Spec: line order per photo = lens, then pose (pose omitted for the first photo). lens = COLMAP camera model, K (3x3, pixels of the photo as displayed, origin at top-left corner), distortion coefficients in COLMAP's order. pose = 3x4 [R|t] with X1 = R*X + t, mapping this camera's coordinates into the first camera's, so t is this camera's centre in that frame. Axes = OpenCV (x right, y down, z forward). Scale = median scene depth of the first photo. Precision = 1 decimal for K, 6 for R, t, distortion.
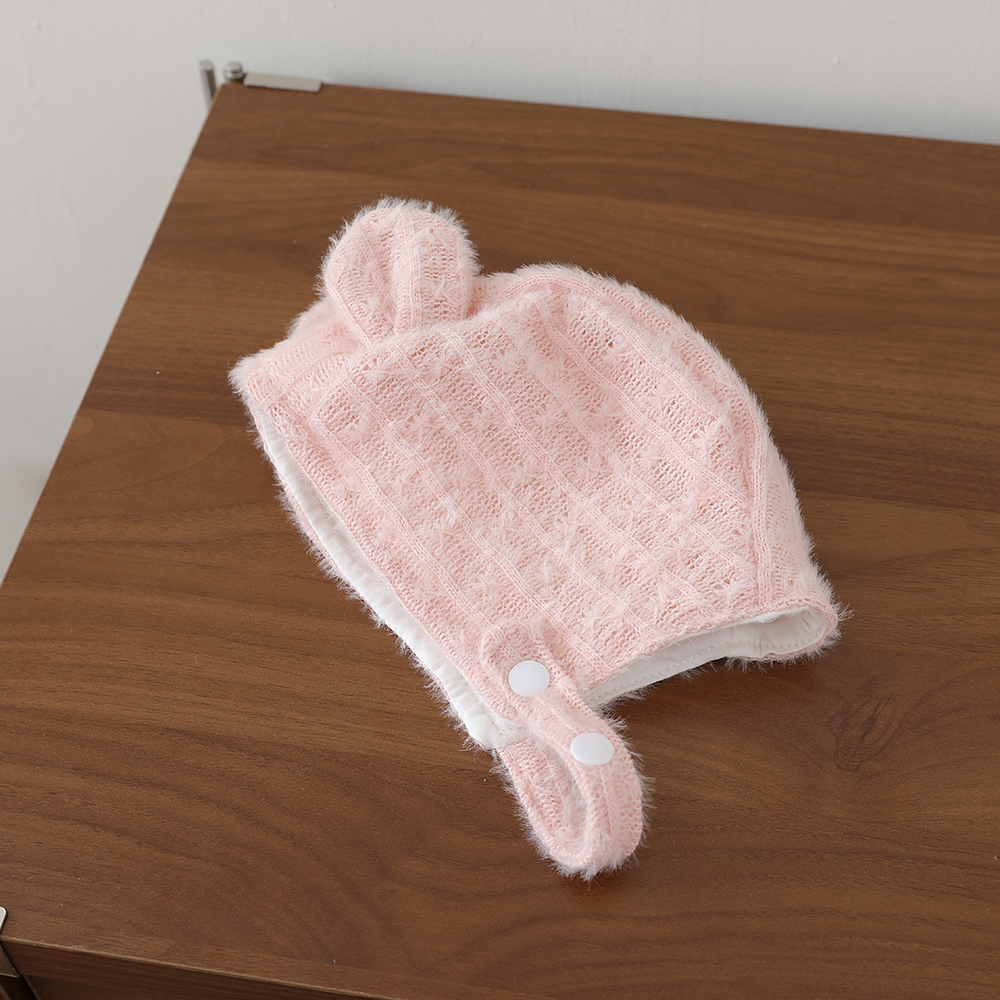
lens RADIAL K [[1643.4, 0, 507.1], [0, 1643.4, 505.0], [0, 0, 1]] dist [-0.011677, 0.000000]
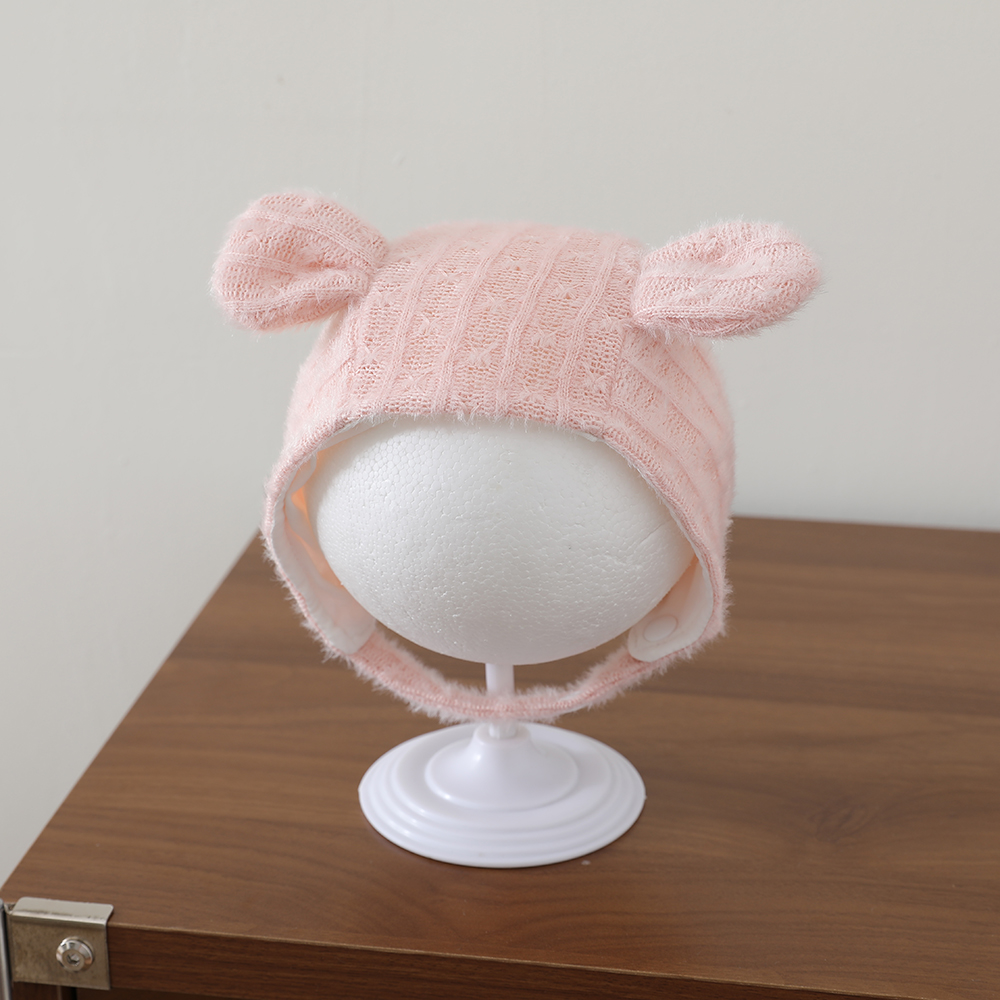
lens RADIAL K [[2142.1, 0, 502.2], [0, 2142.1, 503.6], [0, 0, 1]] dist [0.050437, 0.000000]
pose [[0.999929, 0.011790, -0.001979, -0.024768], [-0.011270, 0.874437, -0.485009, 0.681877], [-0.003987, 0.484996, 0.874507, -0.451542]]
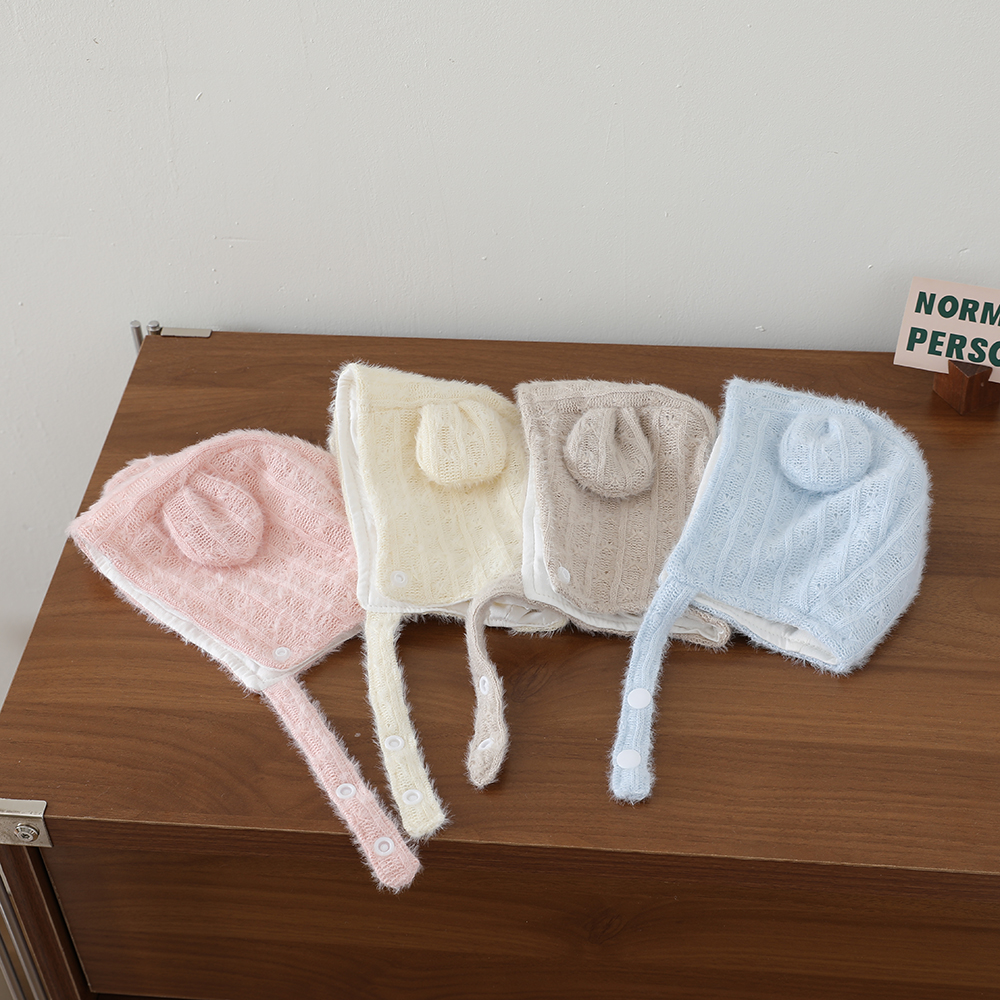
lens RADIAL K [[1843.1, 0, 500.1], [0, 1843.1, 496.5], [0, 0, 1]] dist [0.025915, 0.000000]
pose [[0.997847, -0.062082, 0.021128, 0.155596], [0.064342, 0.989101, -0.132433, 0.199246], [-0.012676, 0.133508, 0.990967, -0.975158]]
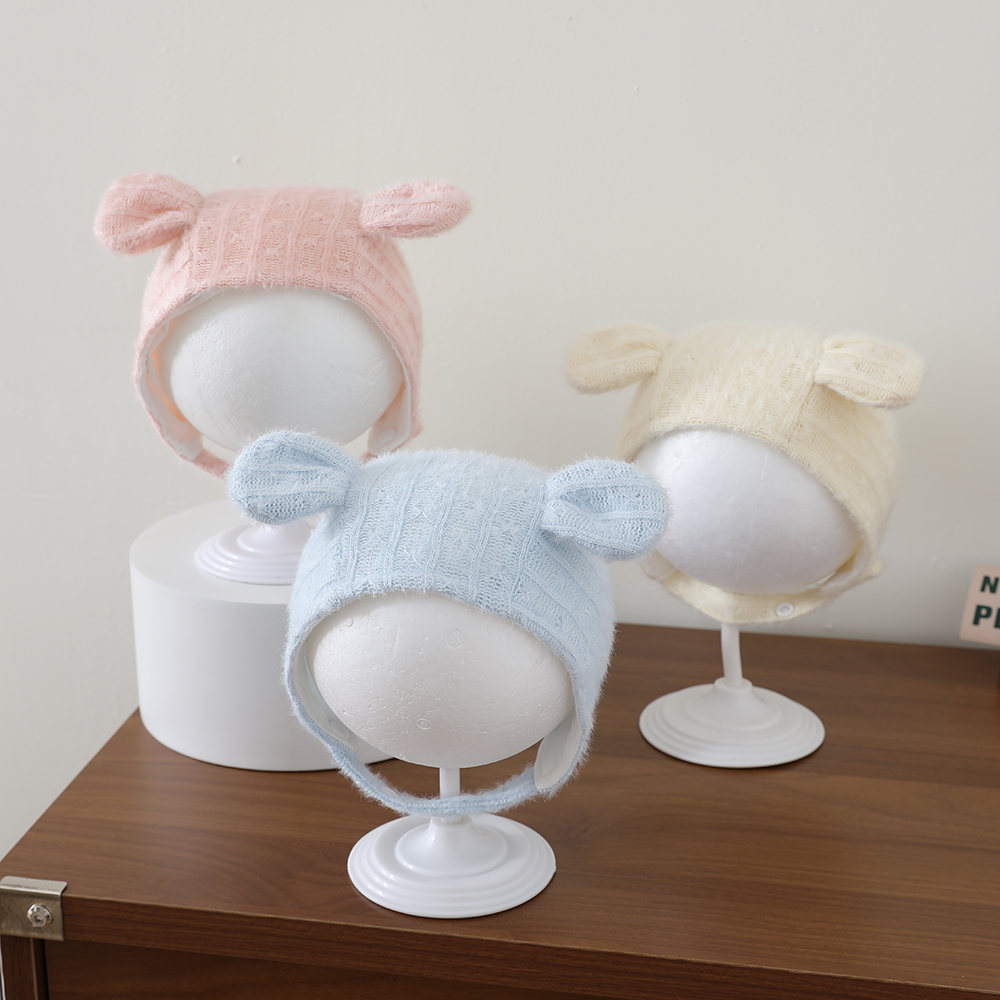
lens RADIAL K [[1799.2, 0, 497.2], [0, 1799.2, 501.3], [0, 0, 1]] dist [0.024919, 0.000000]
pose [[0.999560, 0.022759, -0.019039, 0.159319], [-0.029406, 0.845580, -0.533038, 0.833925], [0.003968, 0.533364, 0.845877, -0.749441]]
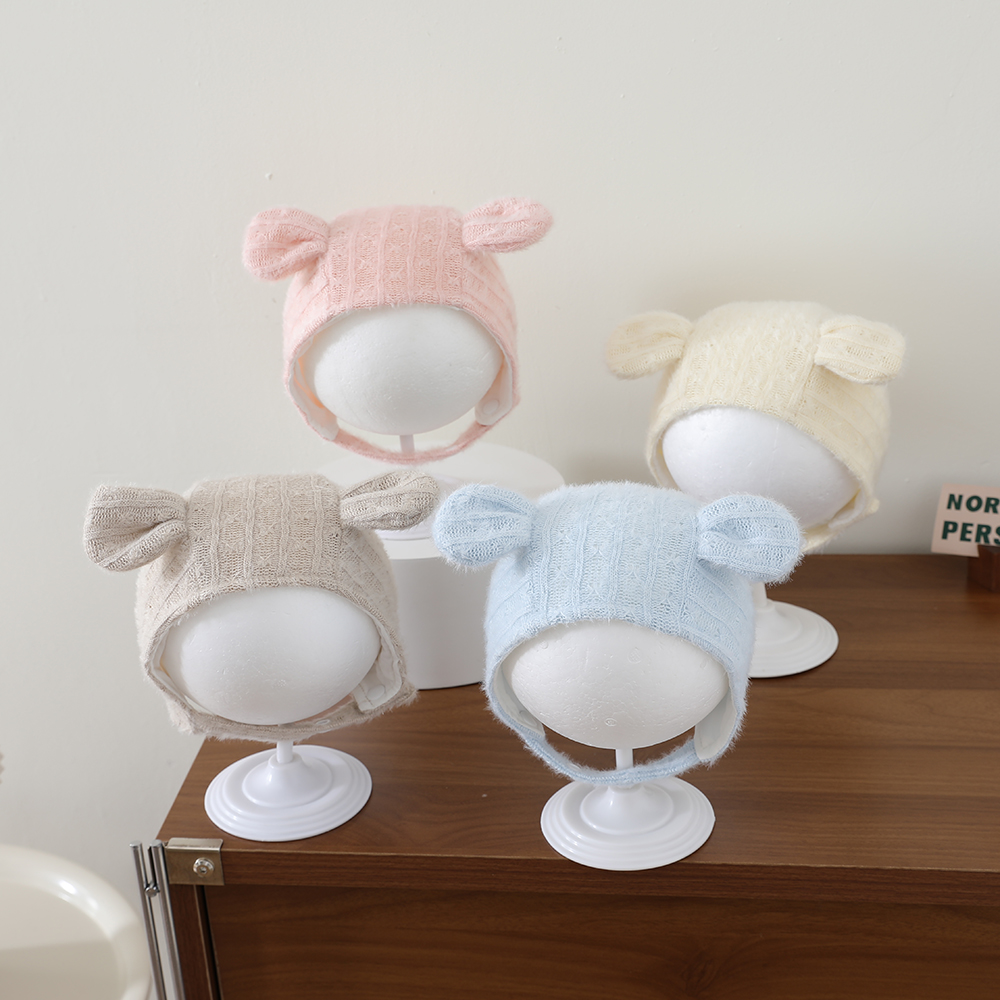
lens RADIAL K [[1928.8, 0, 497.8], [0, 1928.8, 491.6], [0, 0, 1]] dist [0.045119, 0.000000]
pose [[0.998370, -0.056794, 0.005619, 0.056951], [0.053484, 0.896722, -0.439351, 0.886950], [0.019914, 0.438935, 0.898298, -1.327190]]
